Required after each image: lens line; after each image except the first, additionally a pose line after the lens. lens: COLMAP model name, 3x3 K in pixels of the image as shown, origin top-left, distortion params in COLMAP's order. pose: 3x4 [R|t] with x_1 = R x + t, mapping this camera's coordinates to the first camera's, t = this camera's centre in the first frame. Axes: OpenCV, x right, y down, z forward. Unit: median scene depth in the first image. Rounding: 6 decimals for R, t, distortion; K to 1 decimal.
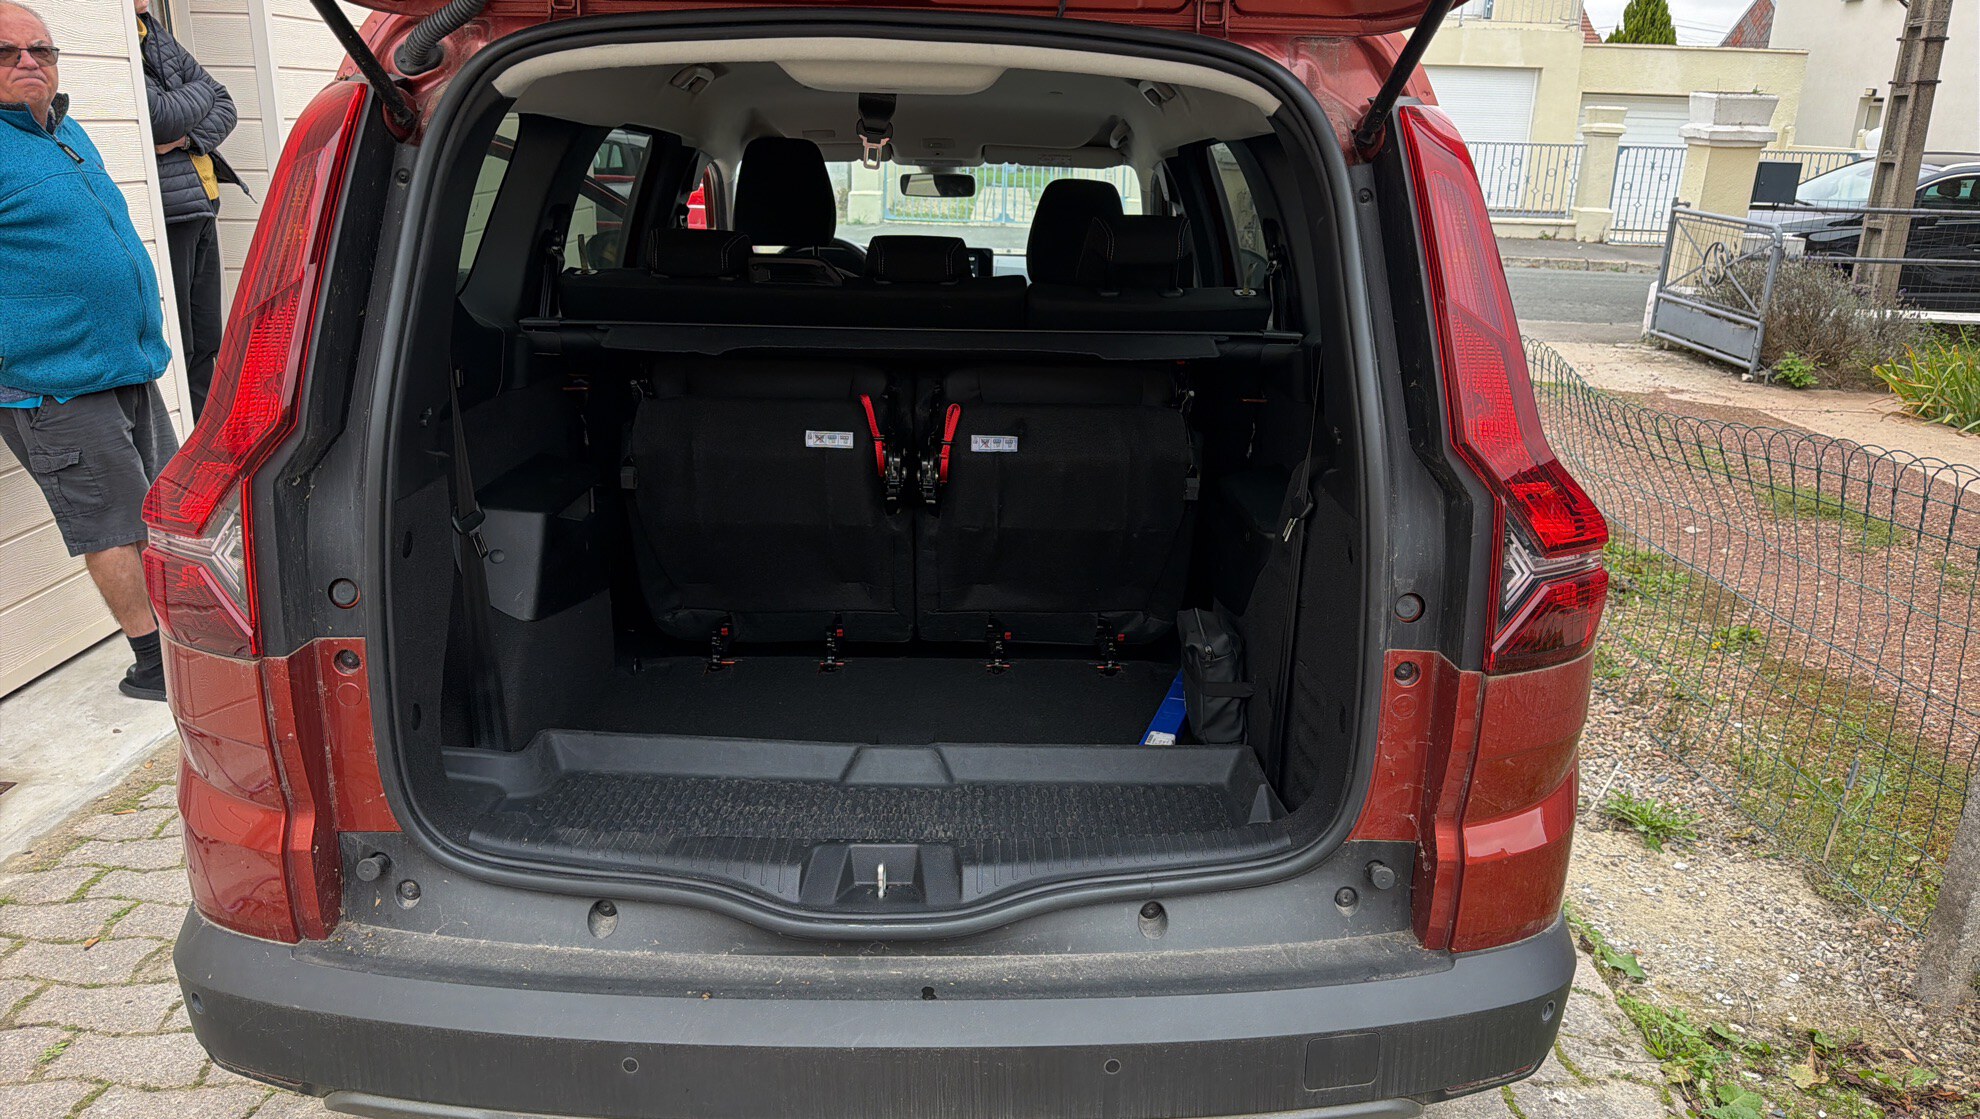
lens RADIAL K [[1369.7, 0, 990.0], [0, 1369.7, 559.5], [0, 0, 1]] dist [0.134985, -0.001105]
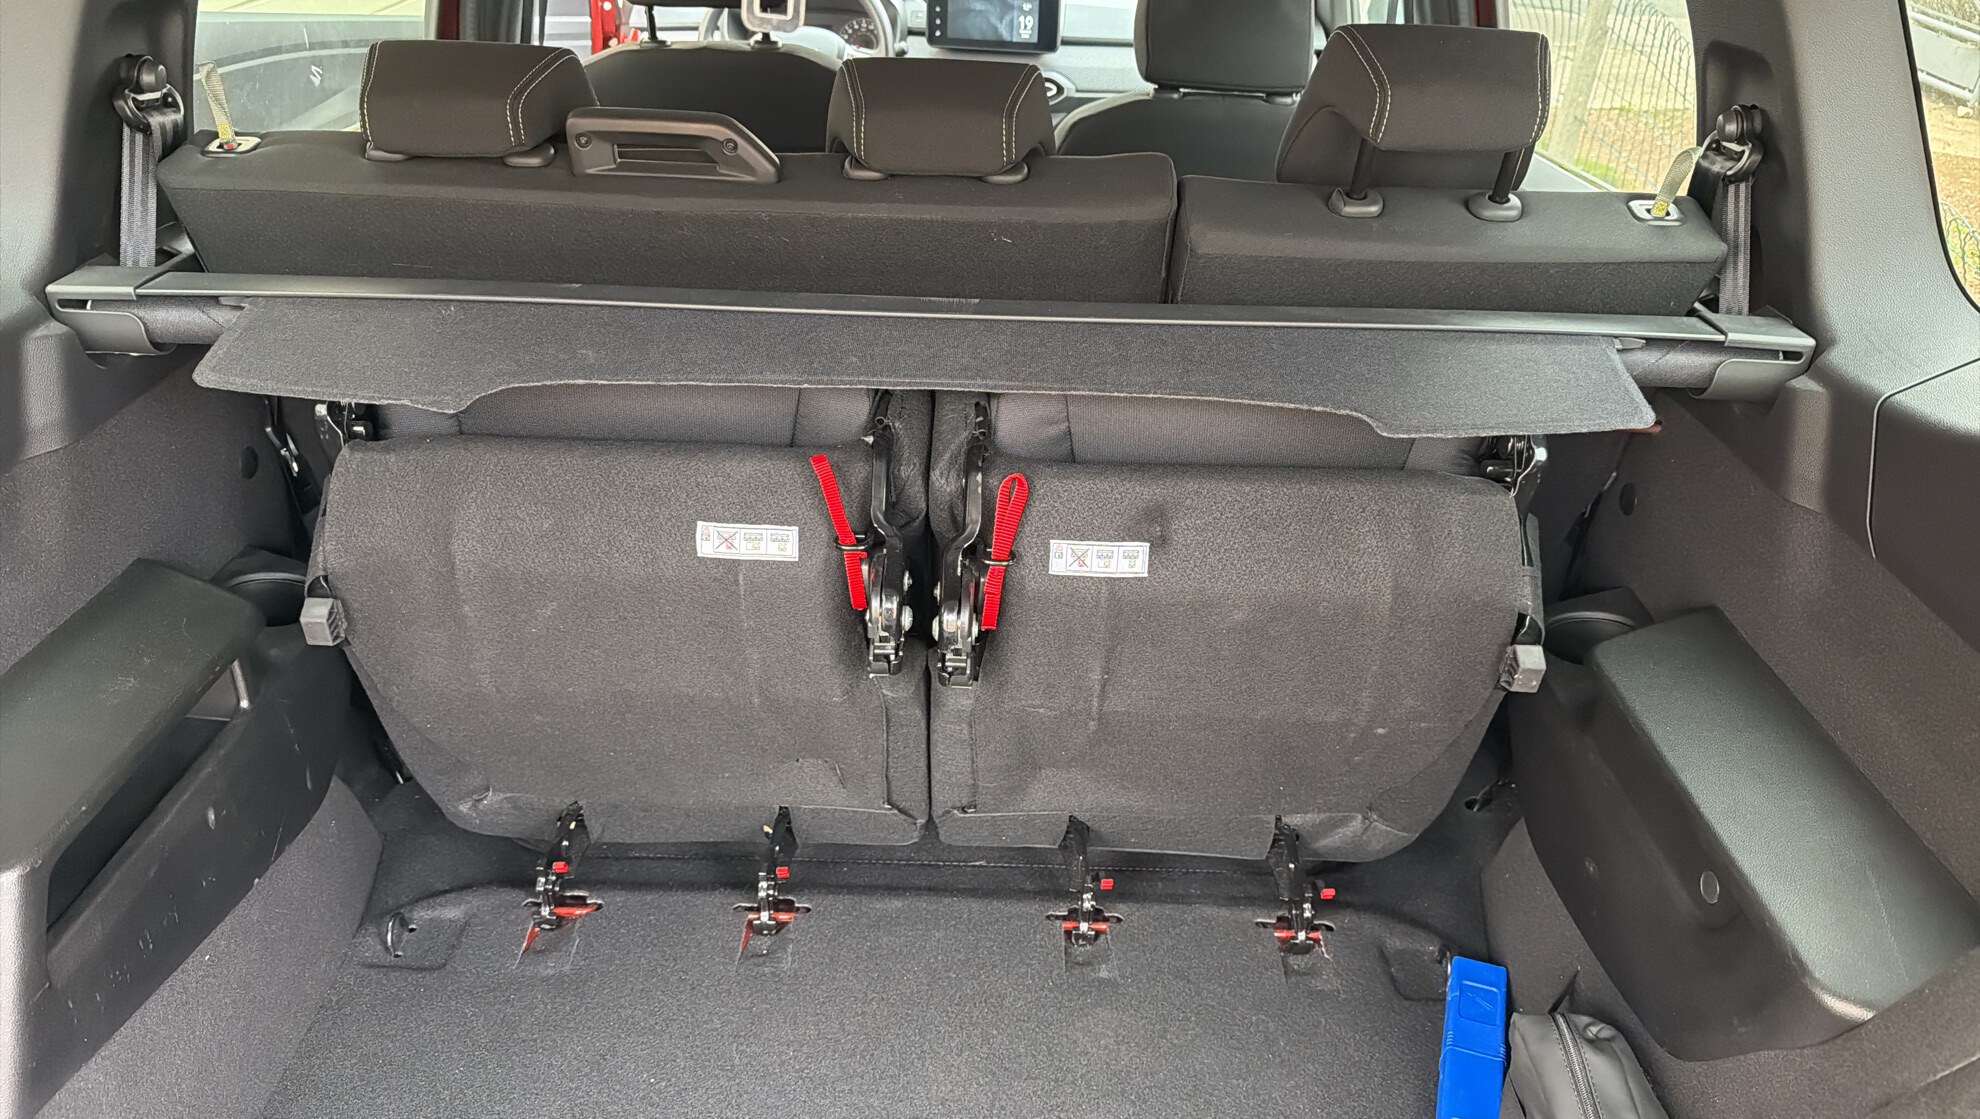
lens RADIAL K [[1390.3, 0, 982.9], [0, 1390.3, 572.9], [0, 0, 1]] dist [0.138114, -0.243191]
pose [[0.999509, 0.021188, -0.023077, -0.025197], [-0.014951, 0.969921, 0.242962, -0.193981], [0.027531, -0.242498, 0.969761, 0.536852]]
